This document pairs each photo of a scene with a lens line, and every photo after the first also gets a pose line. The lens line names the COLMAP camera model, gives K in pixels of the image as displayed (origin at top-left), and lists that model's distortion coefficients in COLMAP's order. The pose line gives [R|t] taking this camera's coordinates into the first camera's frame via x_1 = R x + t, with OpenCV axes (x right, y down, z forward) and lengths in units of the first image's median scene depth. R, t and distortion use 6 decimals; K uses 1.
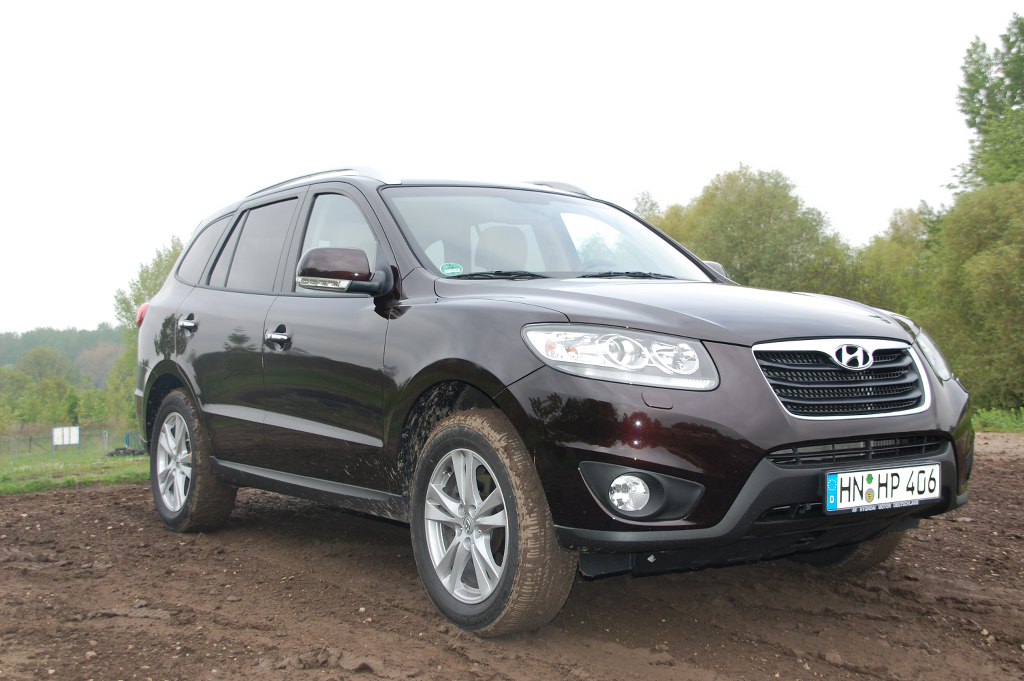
lens RADIAL K [[1229.3, 0, 512.0], [0, 1229.3, 340.5], [0, 0, 1]] dist [0.043515, 0.049166]
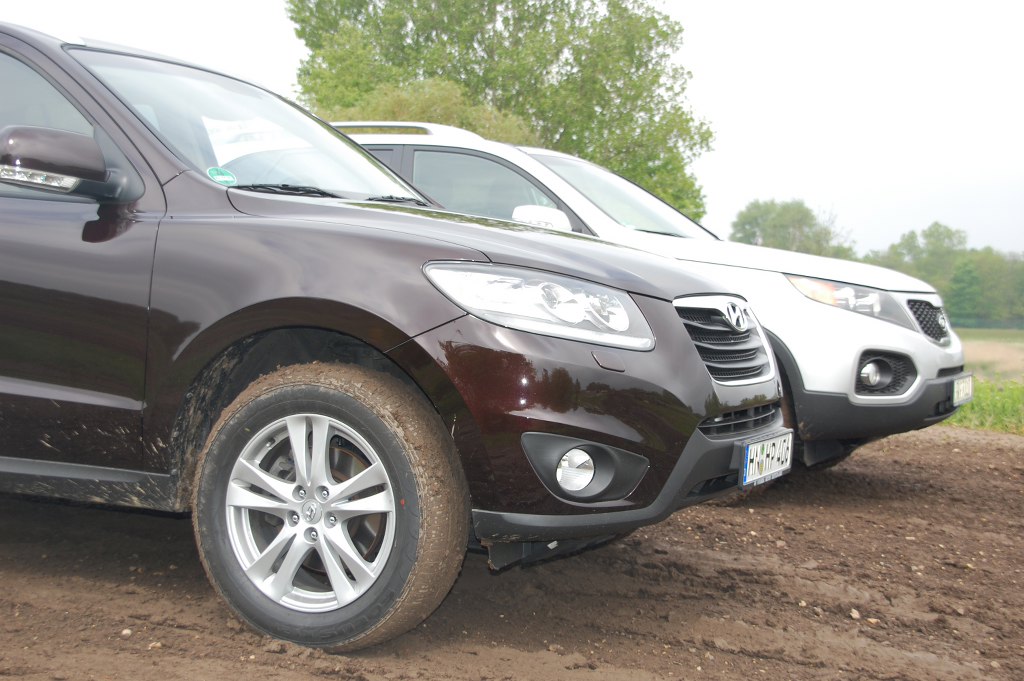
lens RADIAL K [[1442.7, 0, 512.0], [0, 1442.7, 340.5], [0, 0, 1]] dist [0.217285, -0.019602]
pose [[0.862956, 0.029378, 0.504424, -0.407162], [-0.053944, 0.997959, 0.034165, 0.003341], [-0.502391, -0.056693, 0.862780, 0.151589]]
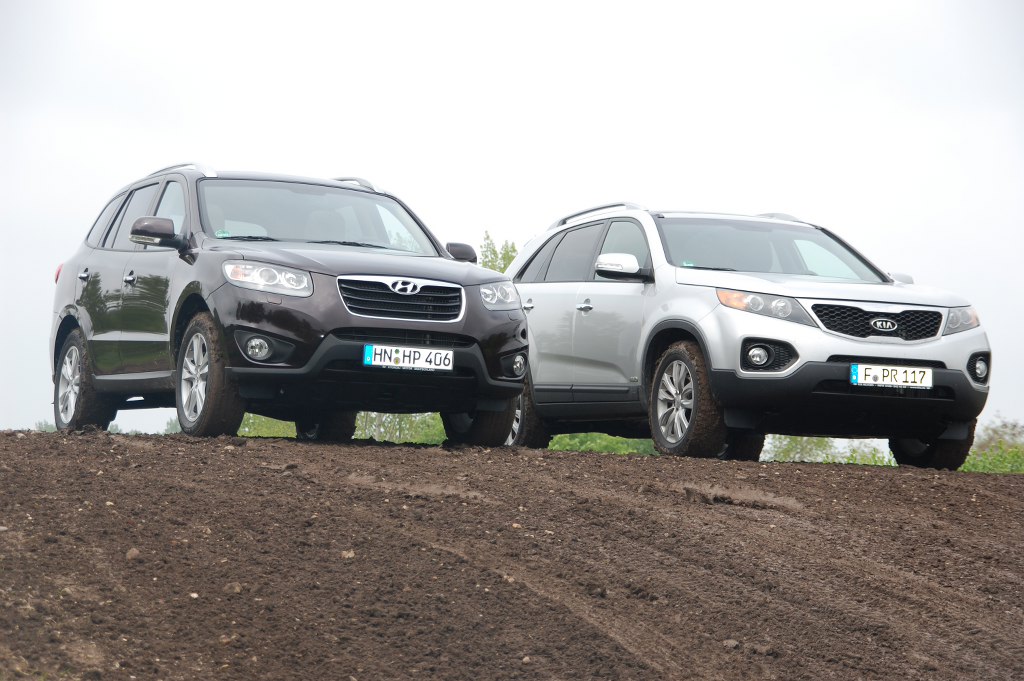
lens RADIAL K [[3098.4, 0, 512.0], [0, 3098.4, 340.5], [0, 0, 1]] dist [0.647158, -0.366493]
pose [[0.976095, 0.043614, -0.212926, 1.373255], [-0.055635, 0.997158, -0.050792, 0.306327], [0.210105, 0.061424, 0.975747, -3.302525]]
